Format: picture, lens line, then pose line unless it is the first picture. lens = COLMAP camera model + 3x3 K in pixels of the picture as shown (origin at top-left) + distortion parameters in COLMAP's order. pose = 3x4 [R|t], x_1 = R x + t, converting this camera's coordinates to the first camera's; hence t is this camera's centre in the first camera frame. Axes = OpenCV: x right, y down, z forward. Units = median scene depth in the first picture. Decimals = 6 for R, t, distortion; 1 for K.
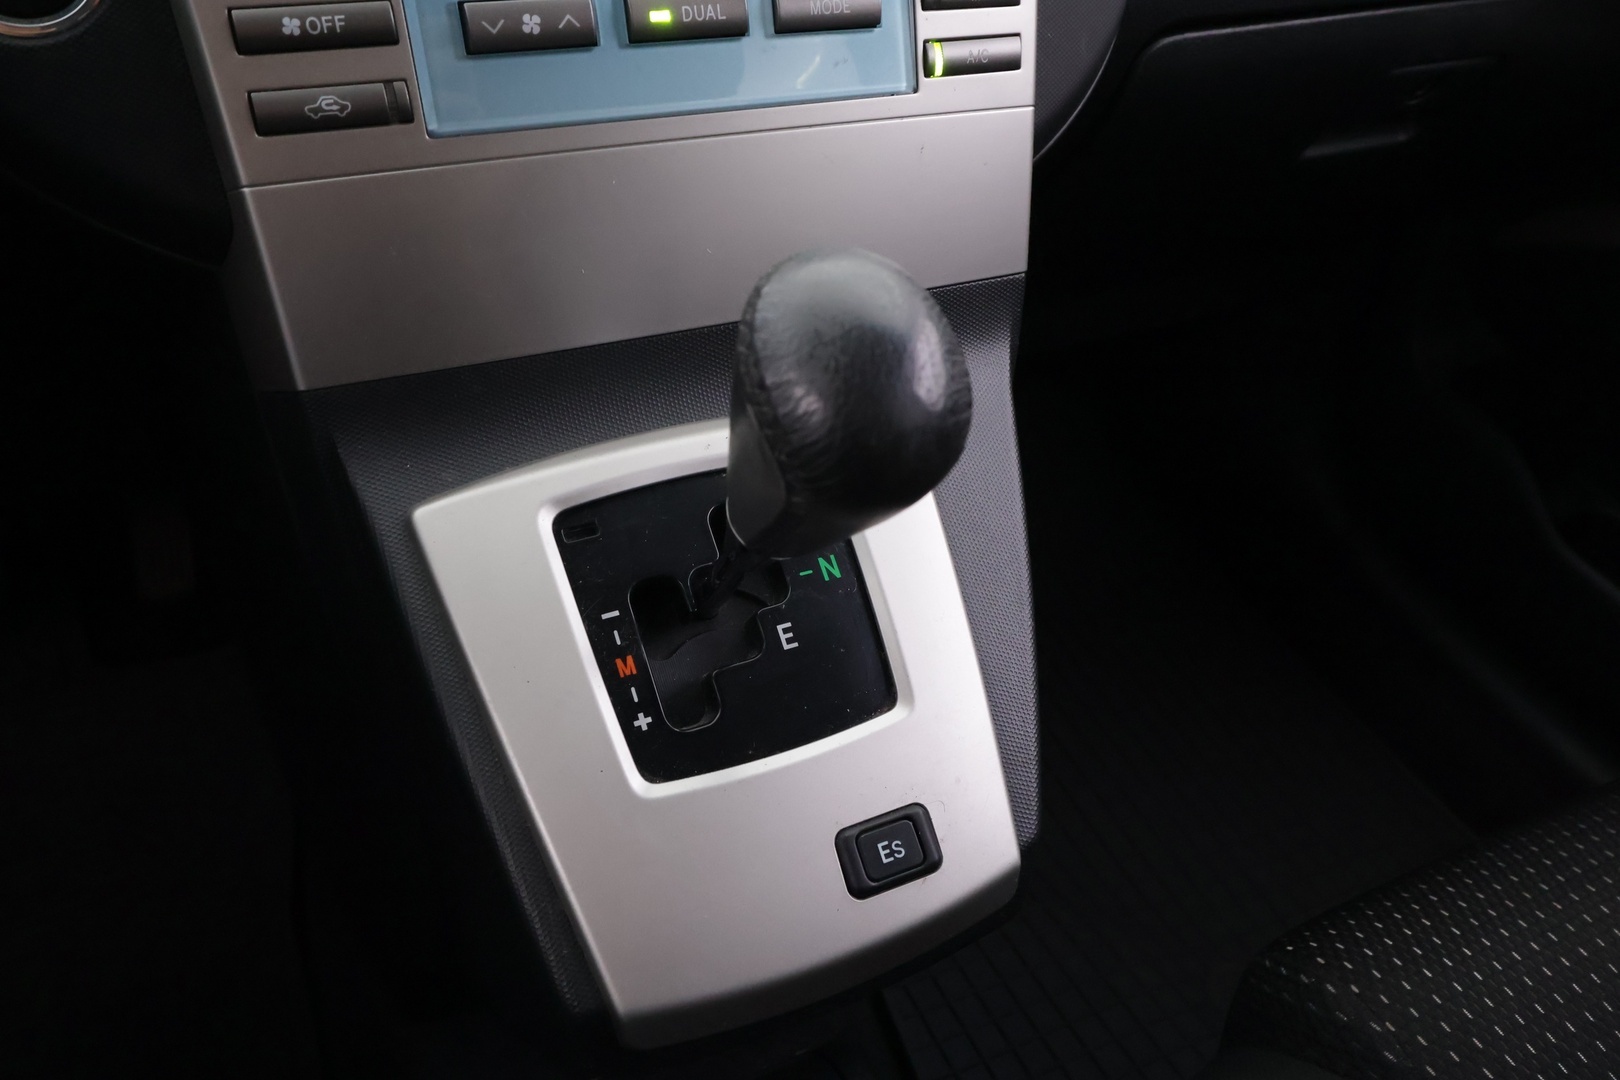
lens RADIAL K [[1158.1, 0, 824.5], [0, 1158.1, 552.6], [0, 0, 1]] dist [-0.016768, 0.002975]
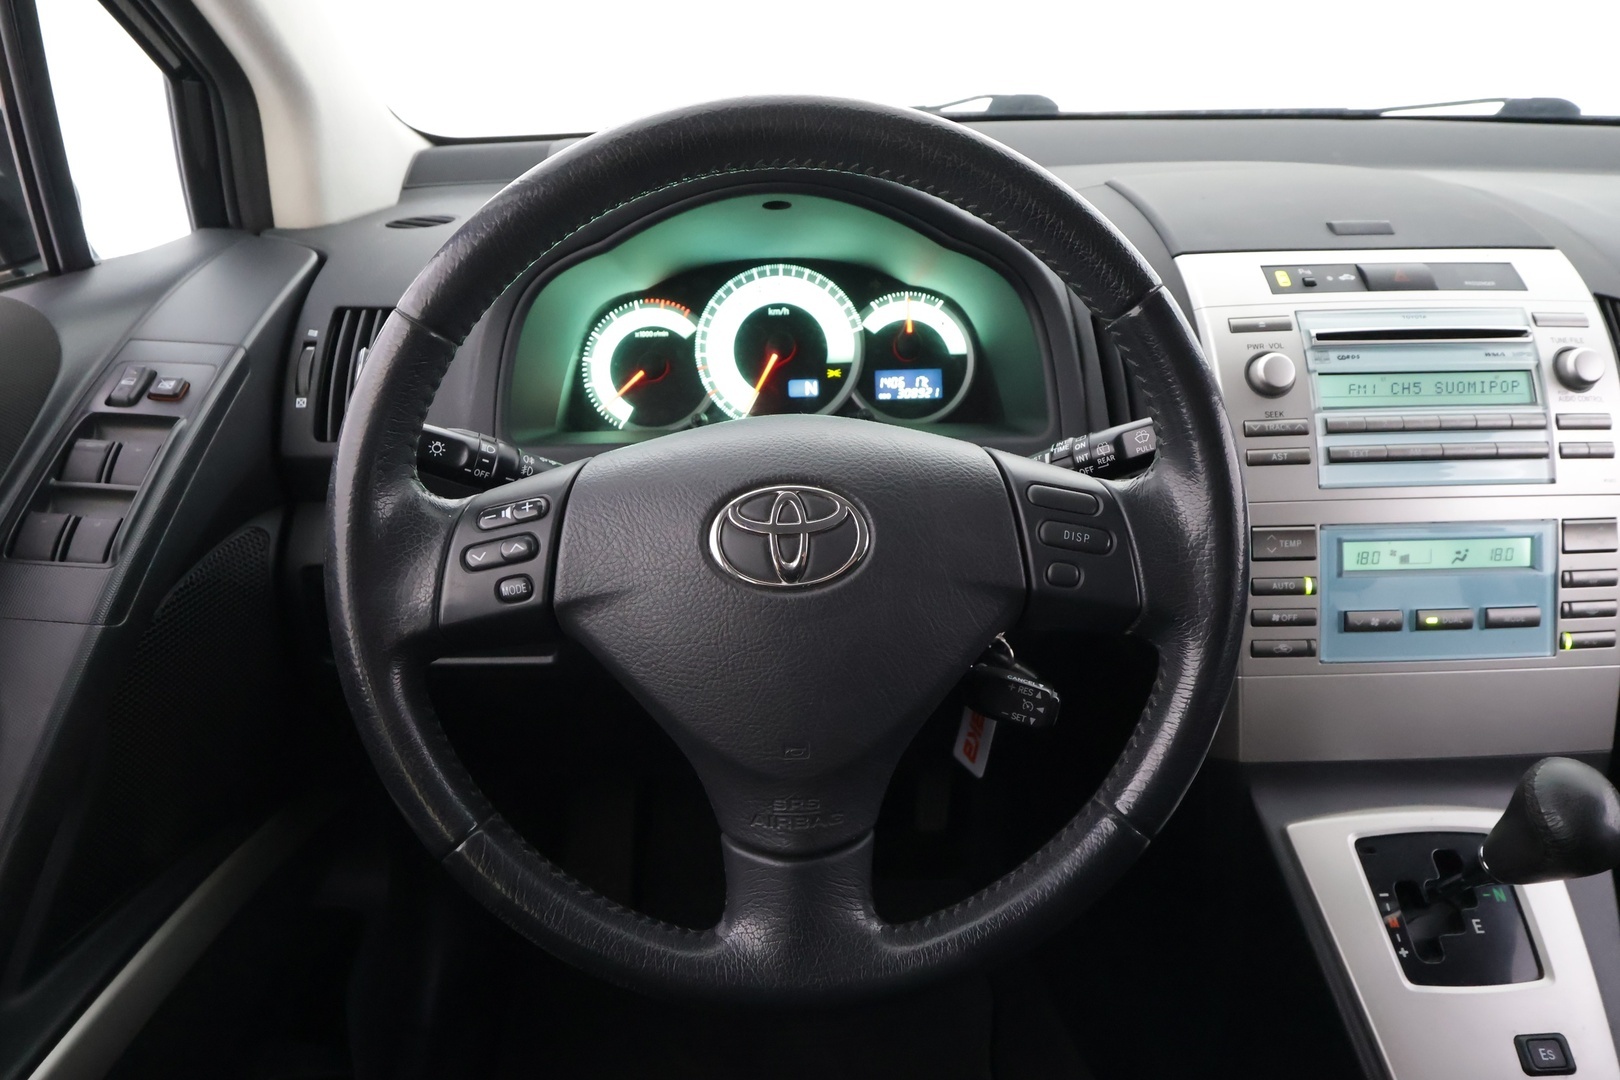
lens RADIAL K [[1015.0, 0, 807.8], [0, 1015.0, 538.2], [0, 0, 1]] dist [-0.008394, -0.003733]
pose [[0.915163, 0.084118, -0.394210, -0.491700], [-0.196798, 0.946743, -0.254850, 0.118648], [0.351778, 0.310809, 0.882978, -1.196653]]
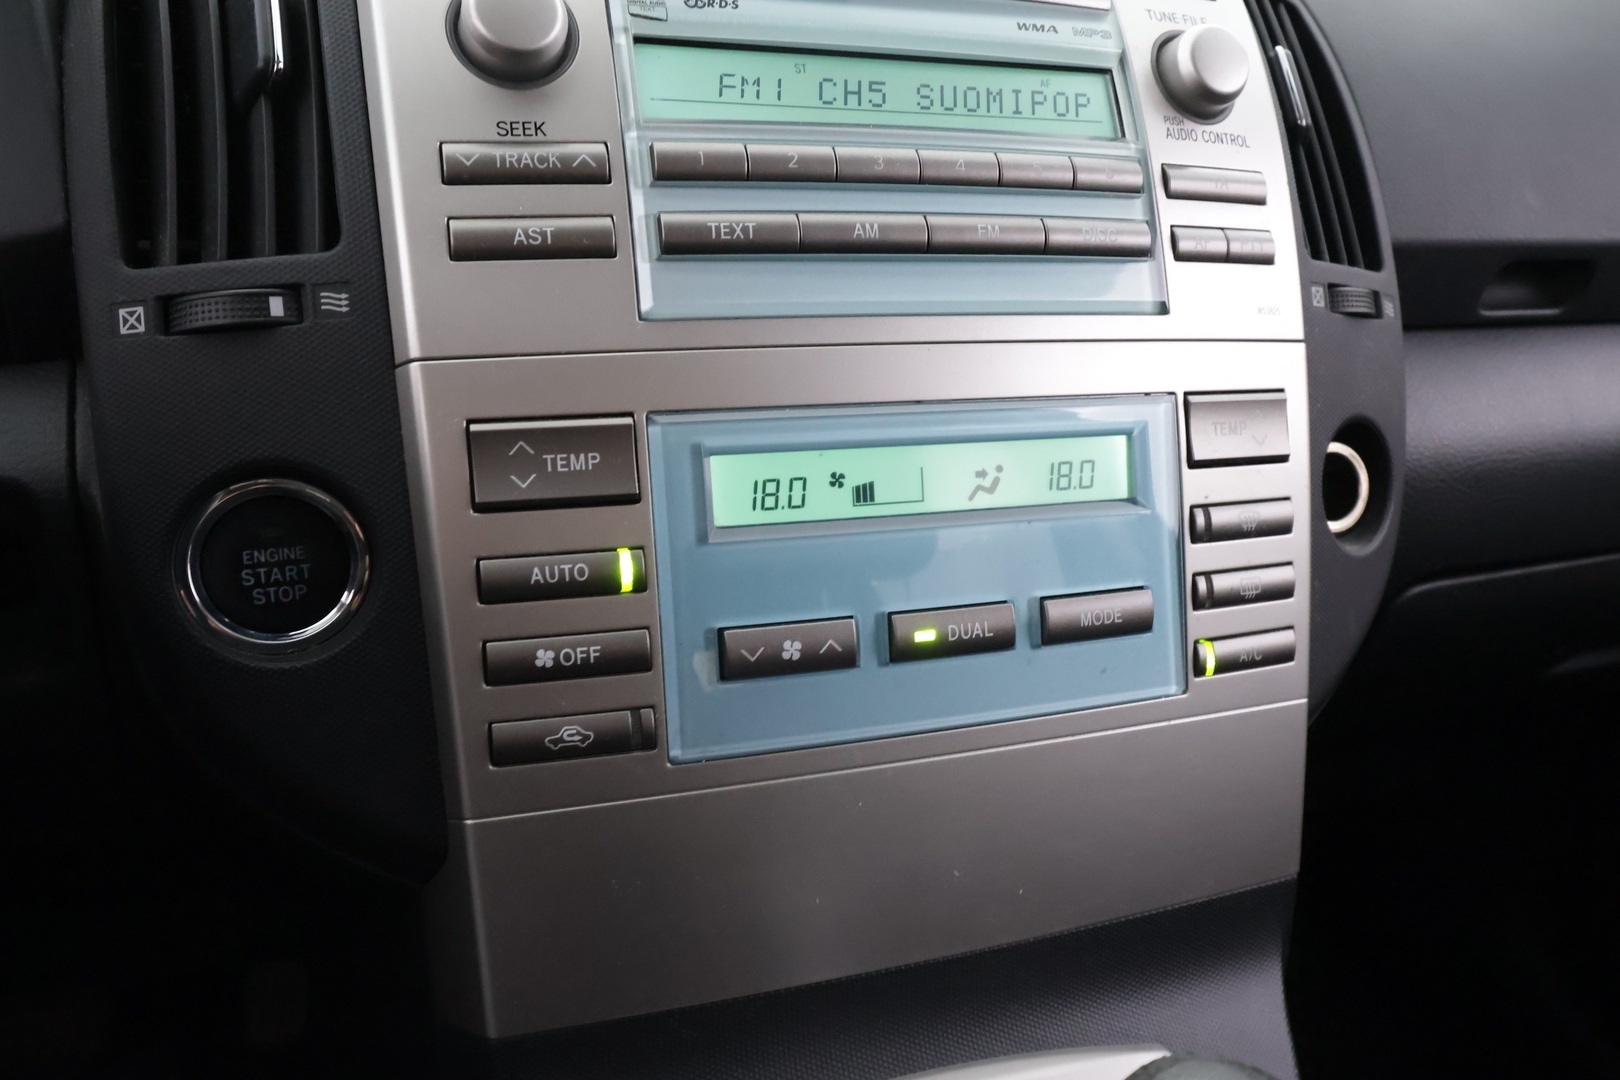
lens RADIAL K [[1158.1, 0, 819.5], [0, 1158.1, 545.9], [0, 0, 1]] dist [-0.016768, 0.002975]
pose [[0.994237, 0.035555, -0.101138, -0.136298], [-0.063903, 0.954034, -0.292807, -0.258115], [0.086078, 0.297582, 0.950808, 0.089722]]
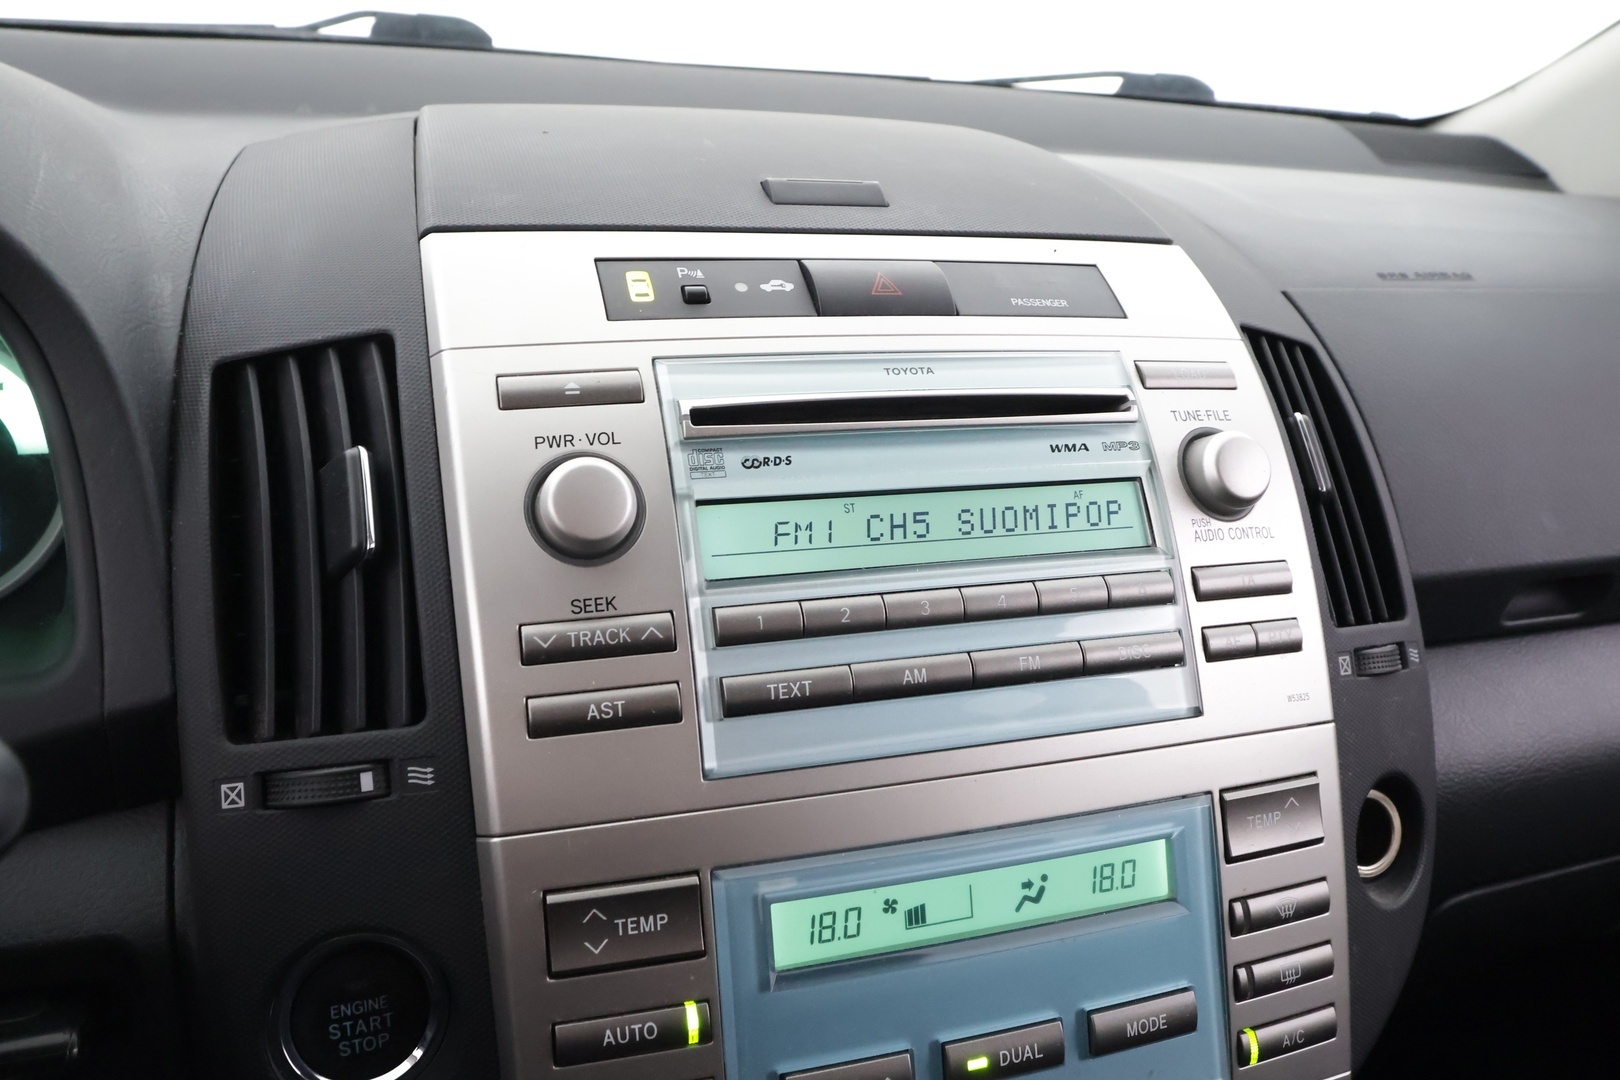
lens RADIAL K [[1158.1, 0, 818.0], [0, 1158.1, 530.2], [0, 0, 1]] dist [-0.016768, 0.002975]
pose [[0.992135, 0.015430, -0.124218, -0.162897], [-0.059934, 0.929780, -0.363204, -0.523955], [0.109891, 0.367792, 0.923392, -0.063804]]
